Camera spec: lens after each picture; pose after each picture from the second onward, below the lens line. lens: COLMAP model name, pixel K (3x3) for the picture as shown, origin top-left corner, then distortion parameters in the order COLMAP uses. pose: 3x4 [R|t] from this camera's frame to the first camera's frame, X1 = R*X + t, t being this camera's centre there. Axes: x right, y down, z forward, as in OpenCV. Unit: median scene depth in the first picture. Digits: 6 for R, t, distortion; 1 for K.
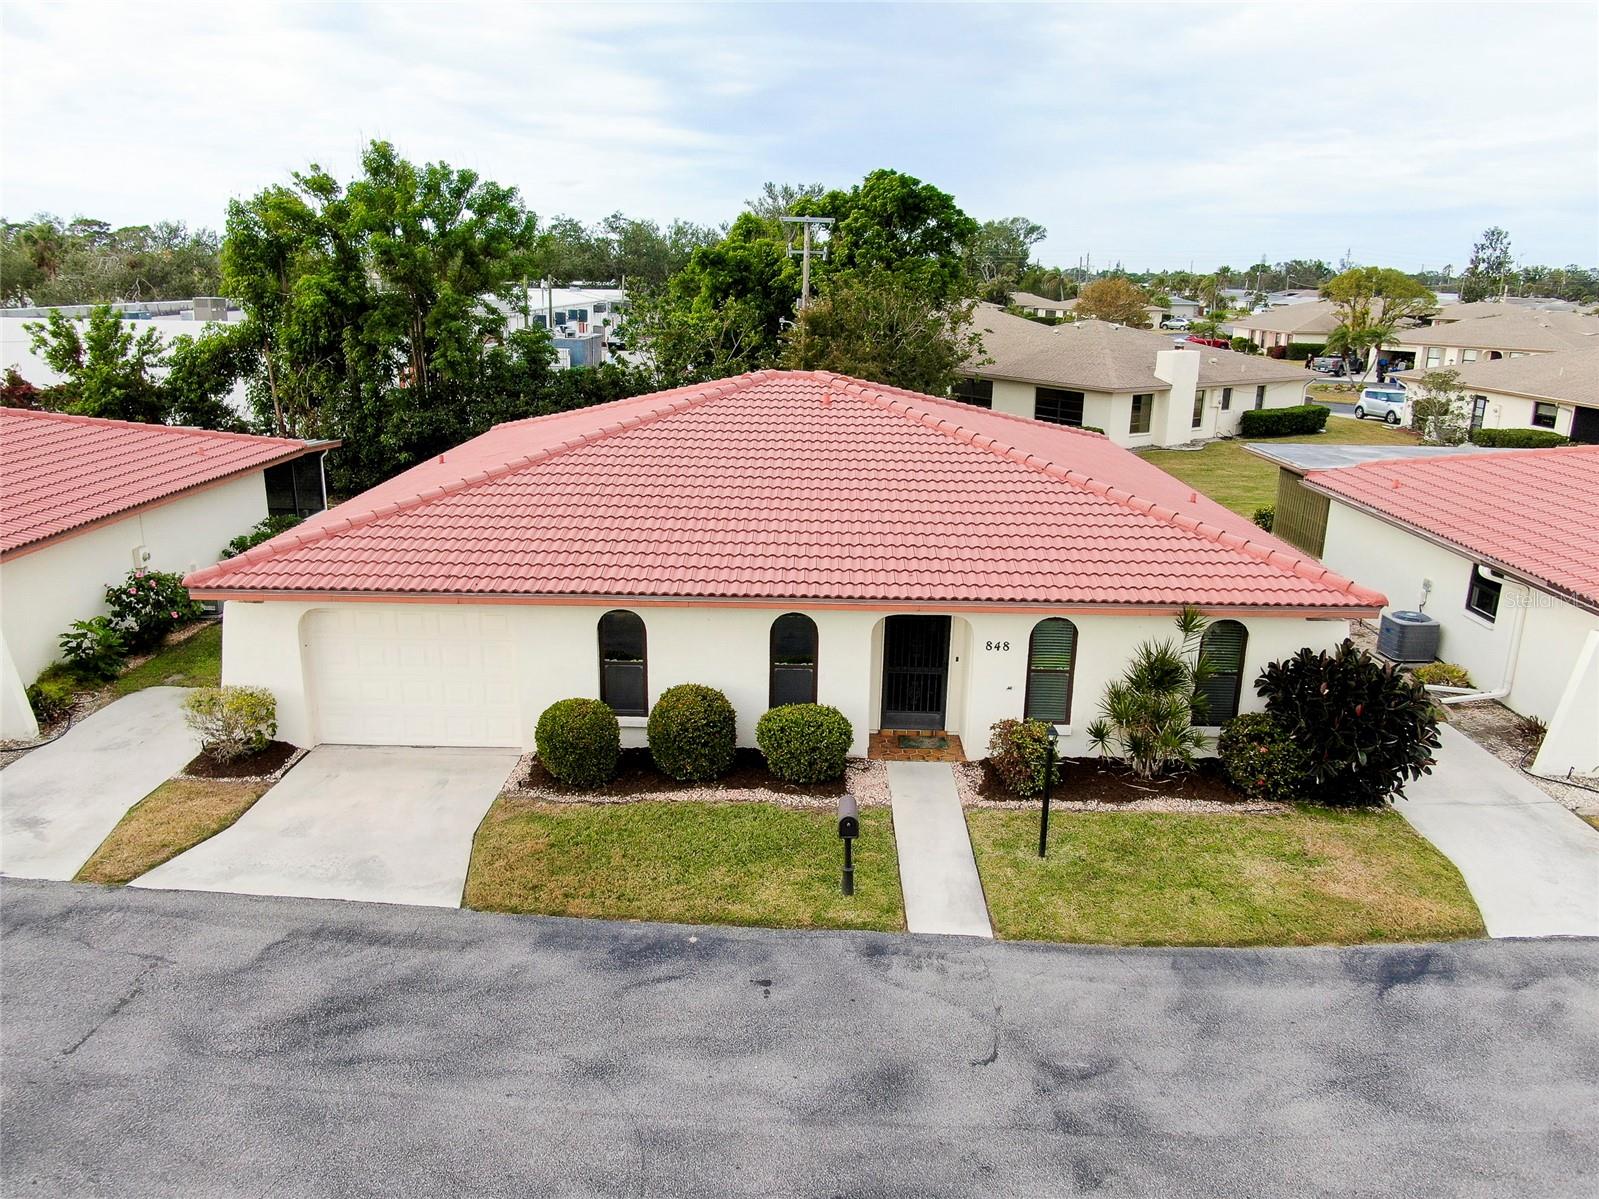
lens RADIAL K [[1140.6, 0, 804.8], [0, 1140.6, 597.5], [0, 0, 1]] dist [-0.021062, 0.006014]
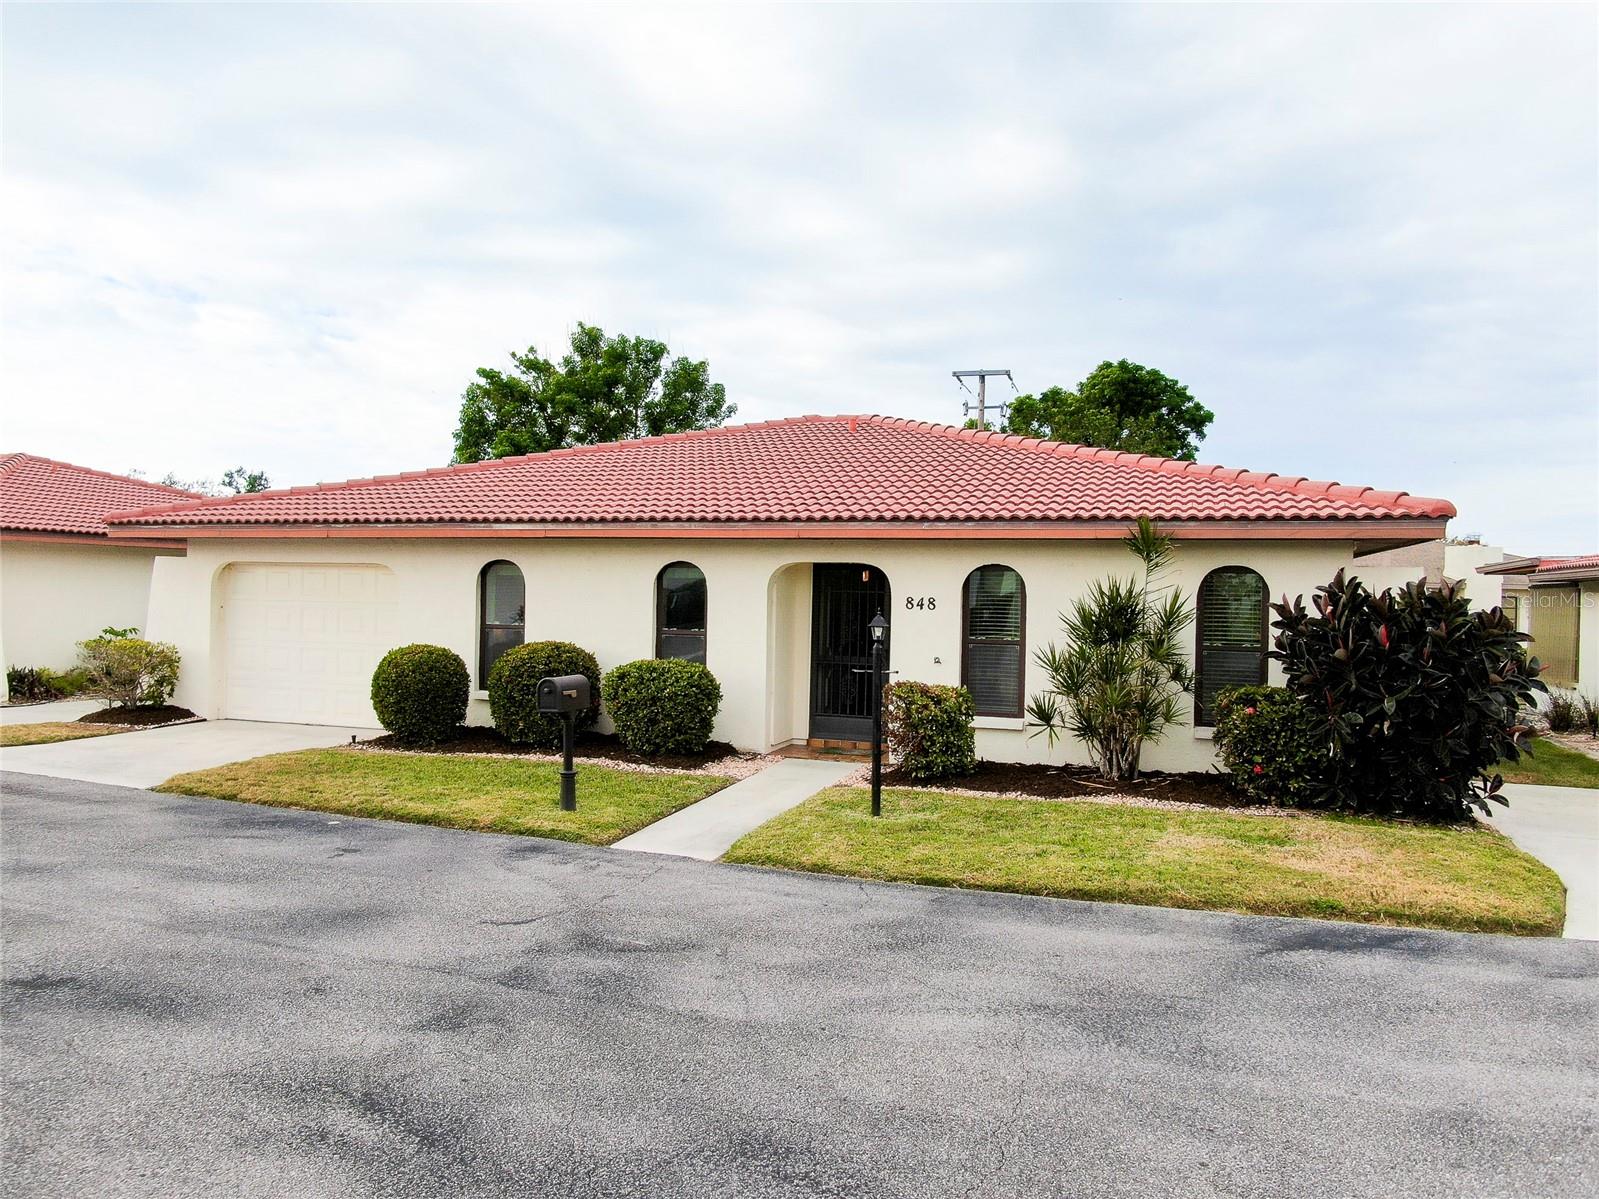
lens RADIAL K [[1140.6, 0, 804.8], [0, 1140.6, 597.5], [0, 0, 1]] dist [-0.021062, 0.006014]
pose [[0.952427, 0.002819, -0.304754, 0.348025], [-0.086467, 0.961367, -0.261338, 0.261031], [0.292244, 0.275256, 0.915875, 0.280967]]
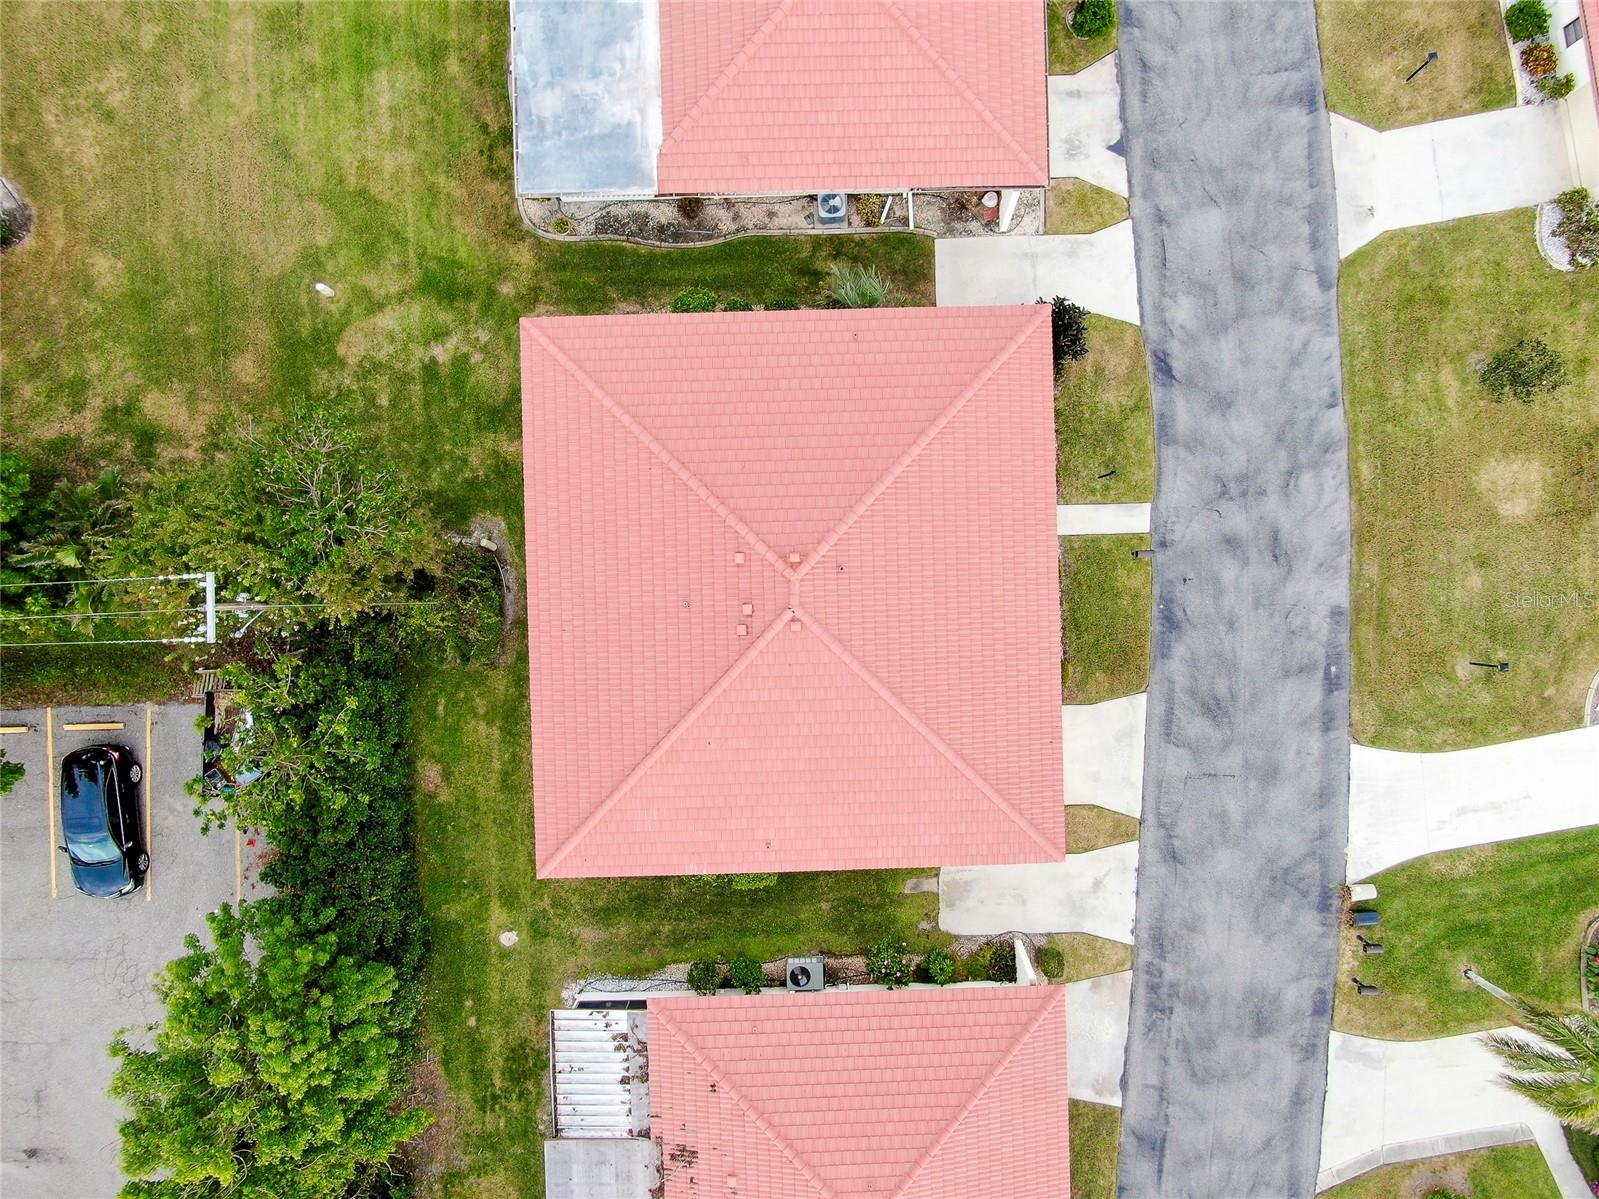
lens RADIAL K [[1140.6, 0, 804.8], [0, 1140.6, 597.5], [0, 0, 1]] dist [-0.021062, 0.006014]
pose [[-0.038291, -0.998873, -0.028054, 0.034036], [0.267035, -0.037282, 0.962966, -2.204696], [-0.962926, 0.029381, 0.268161, 0.877041]]
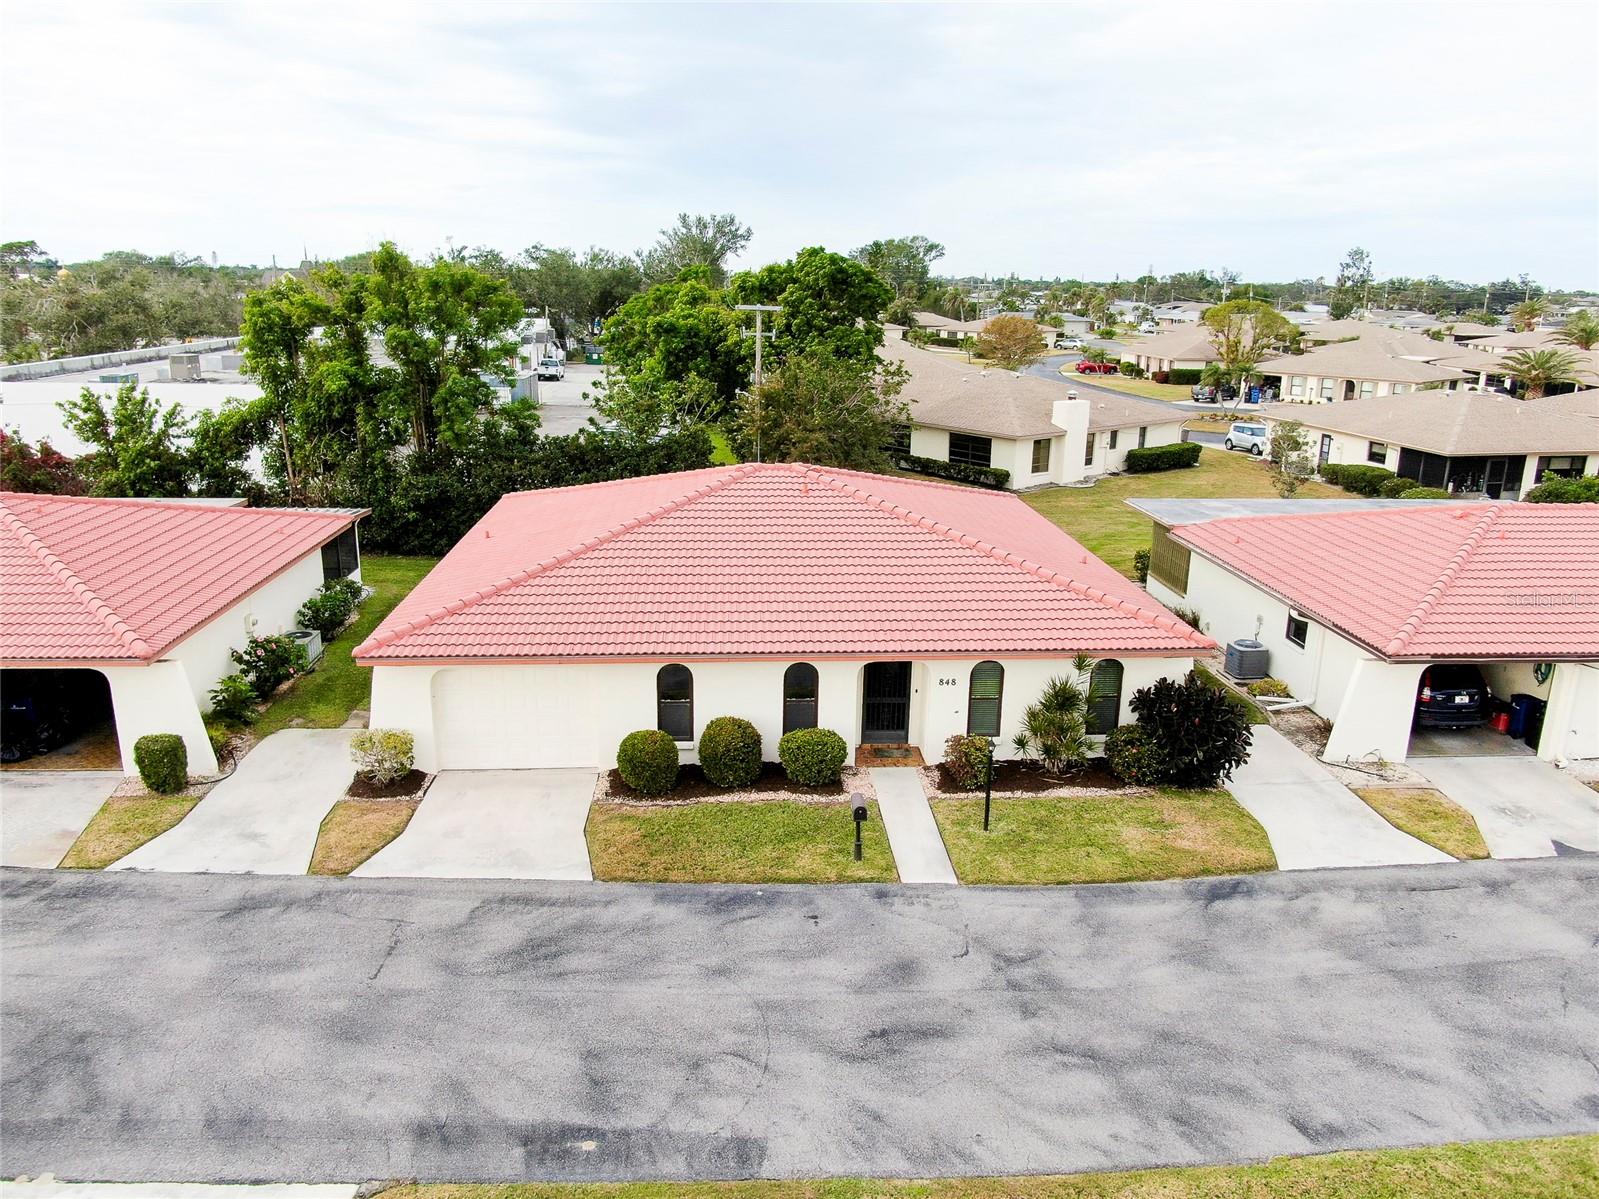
lens RADIAL K [[1140.6, 0, 804.8], [0, 1140.6, 597.5], [0, 0, 1]] dist [-0.021062, 0.006014]
pose [[0.996392, -0.023215, 0.081638, -0.121010], [0.023581, 0.999716, -0.003523, -0.062689], [-0.081533, 0.005436, 0.996656, -0.389245]]
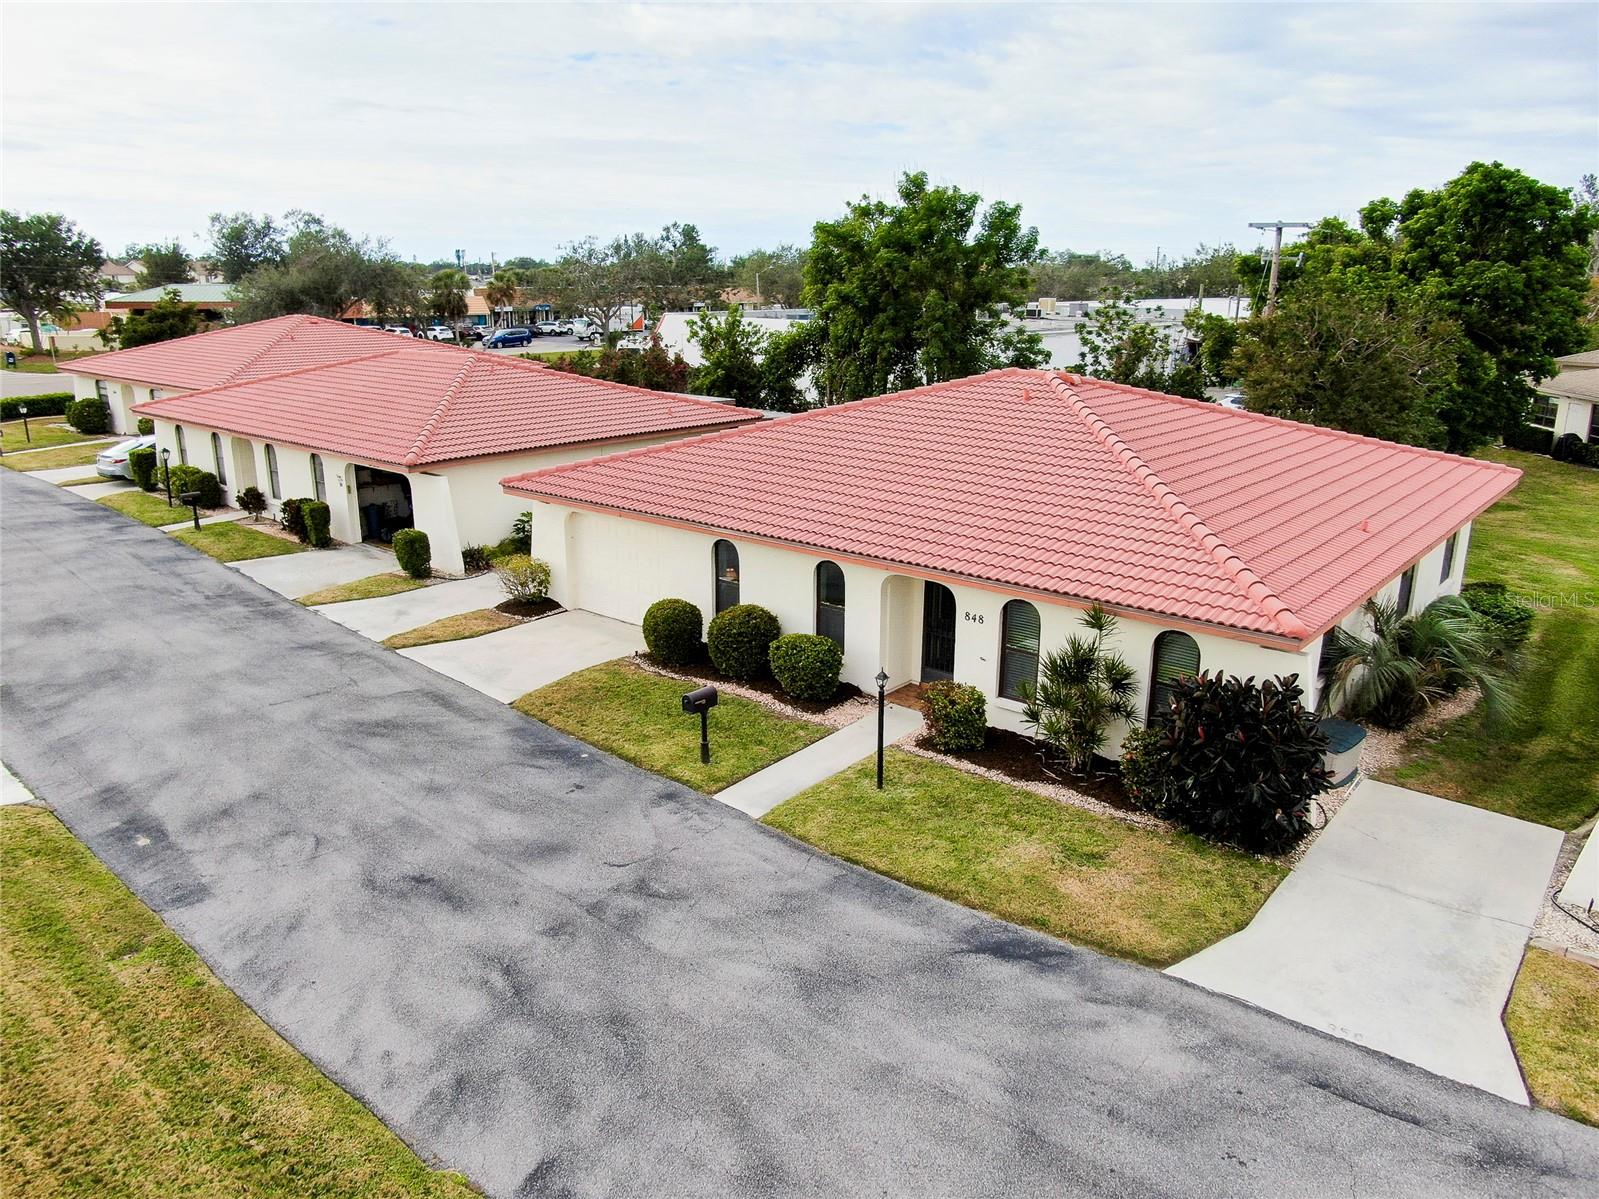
lens RADIAL K [[1146.6, 0, 806.2], [0, 1146.6, 580.9], [0, 0, 1]] dist [-0.012693, 0.002647]
pose [[0.773318, 0.152516, -0.615401, 0.754457], [-0.166877, 0.985374, 0.034508, -0.003690], [0.611663, 0.076011, 0.787459, 0.034306]]
